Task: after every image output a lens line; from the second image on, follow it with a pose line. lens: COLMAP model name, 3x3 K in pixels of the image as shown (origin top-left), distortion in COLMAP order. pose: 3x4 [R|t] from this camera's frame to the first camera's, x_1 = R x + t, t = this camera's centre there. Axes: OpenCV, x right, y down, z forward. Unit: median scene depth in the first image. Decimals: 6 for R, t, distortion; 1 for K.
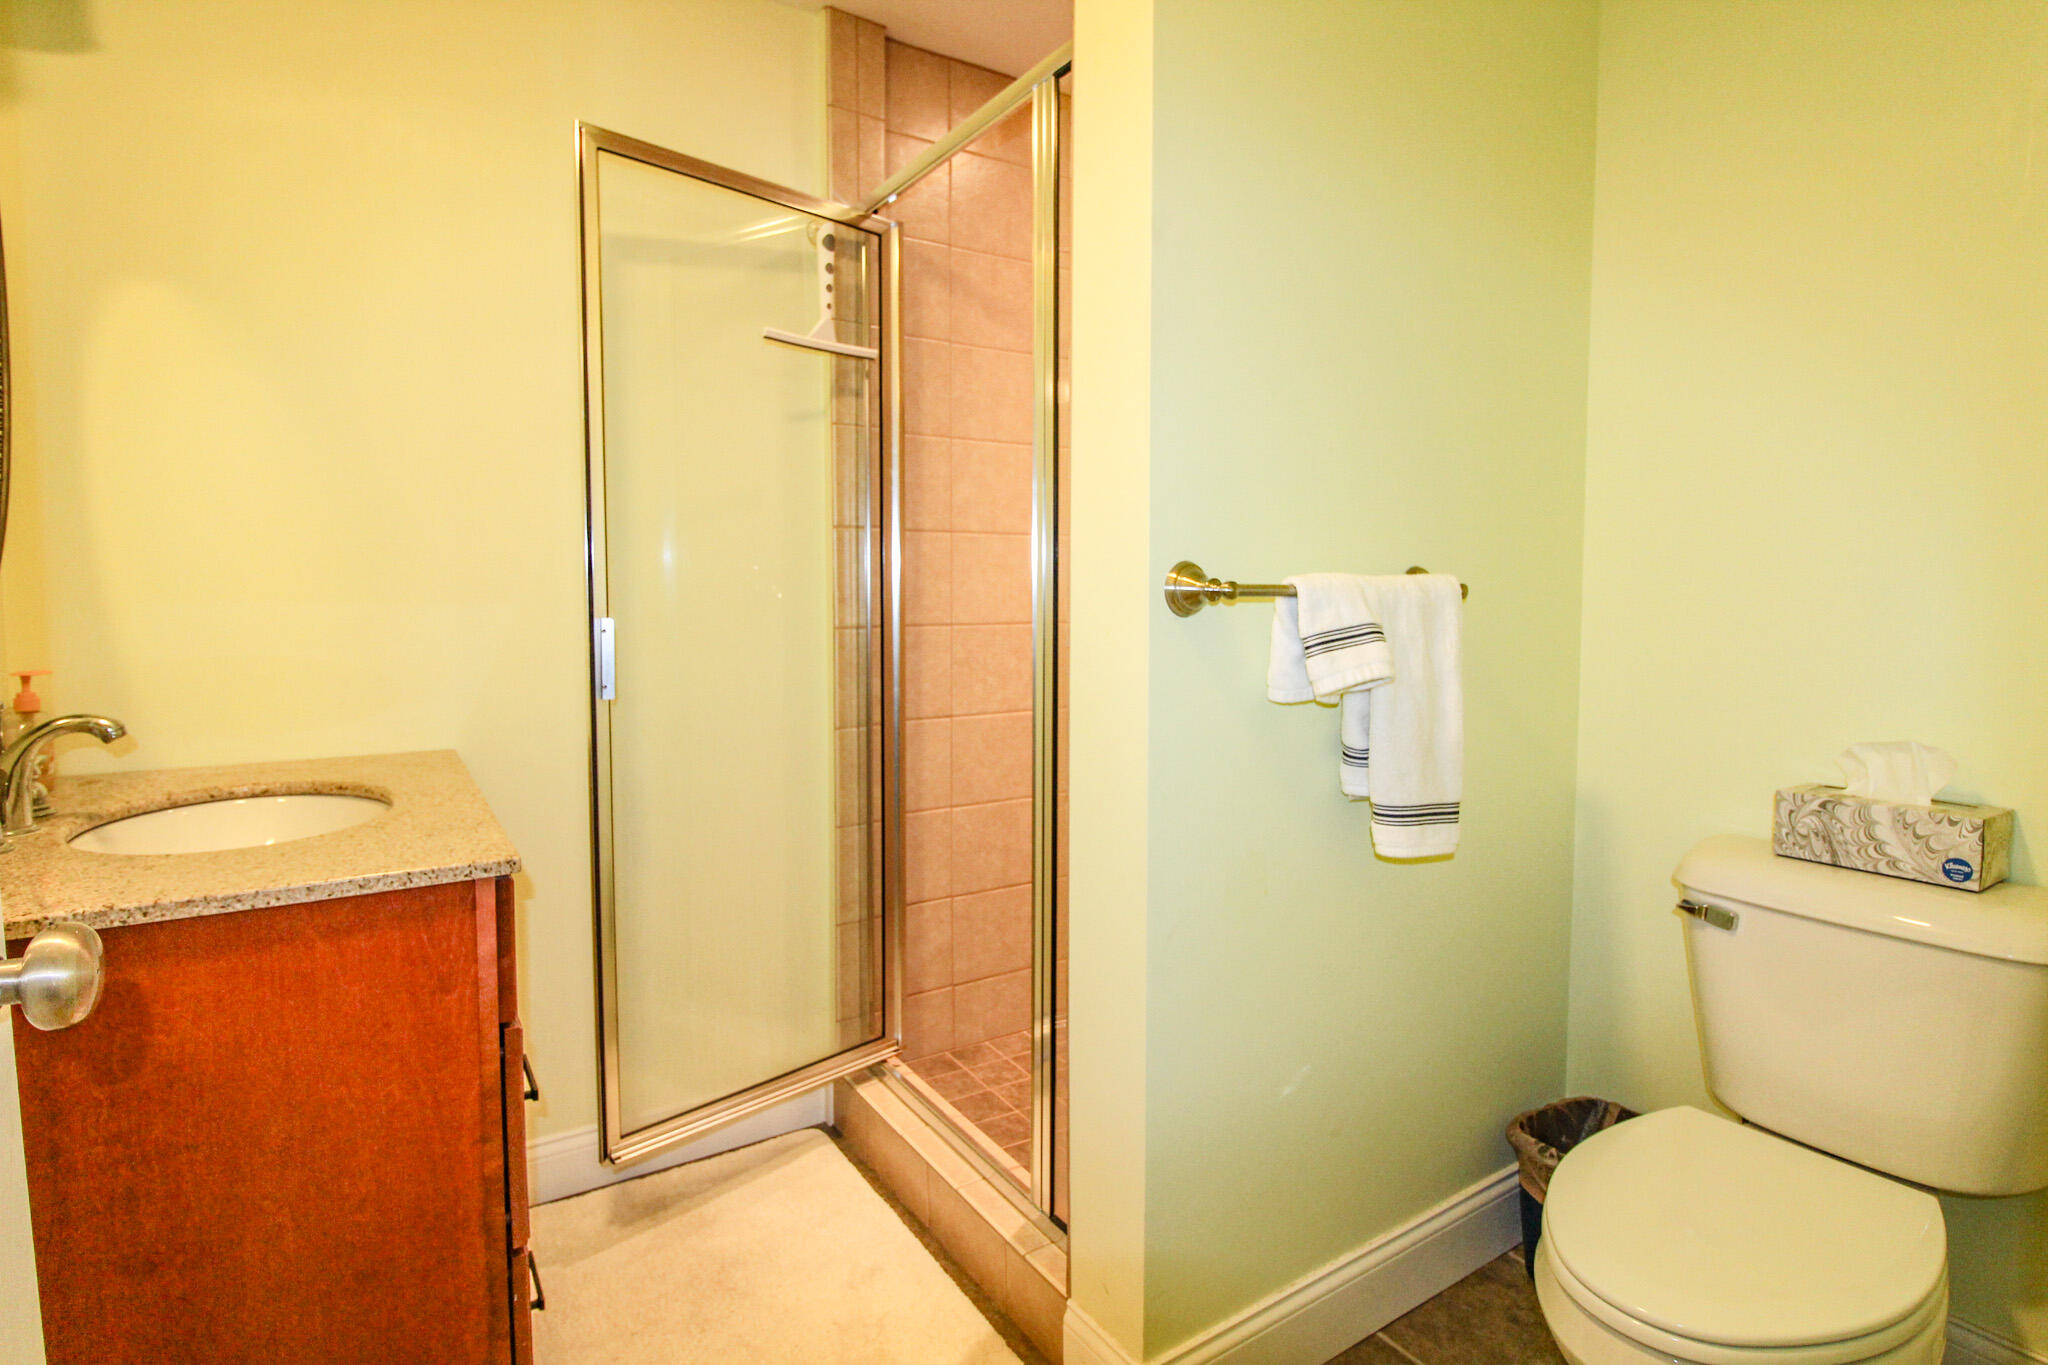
lens RADIAL K [[1044.6, 0, 1027.7], [0, 1044.6, 660.4], [0, 0, 1]] dist [-0.003474, -0.000620]
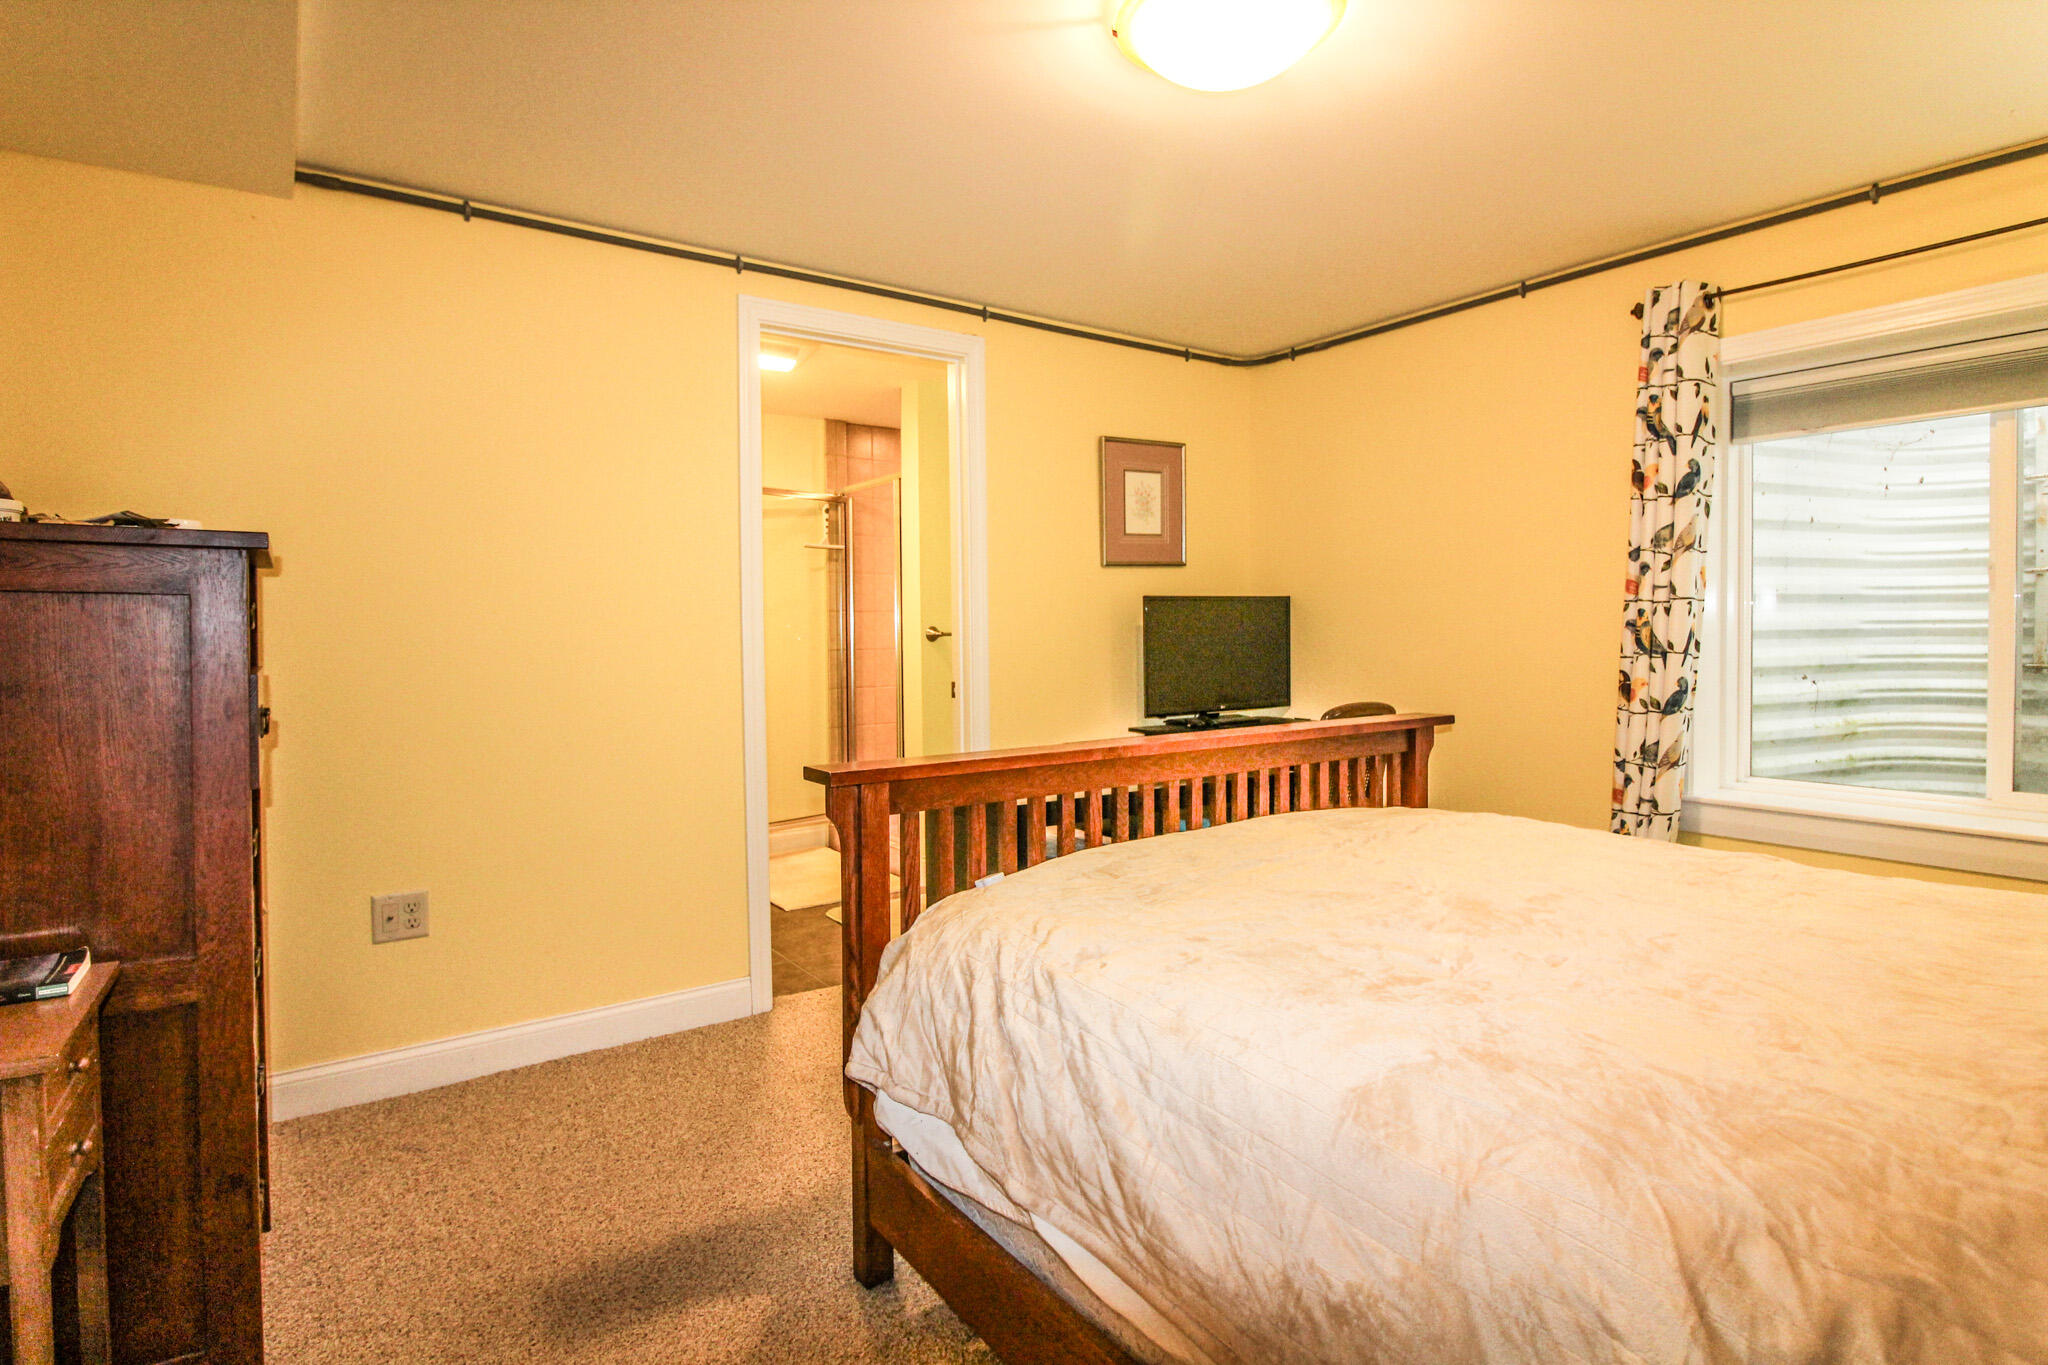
lens RADIAL K [[1044.6, 0, 1027.7], [0, 1044.6, 660.4], [0, 0, 1]] dist [-0.003474, -0.000620]
pose [[0.999883, -0.009508, 0.011993, 0.290827], [0.009951, 0.999250, -0.037413, 0.102373], [-0.011628, 0.037528, 0.999228, -1.666017]]
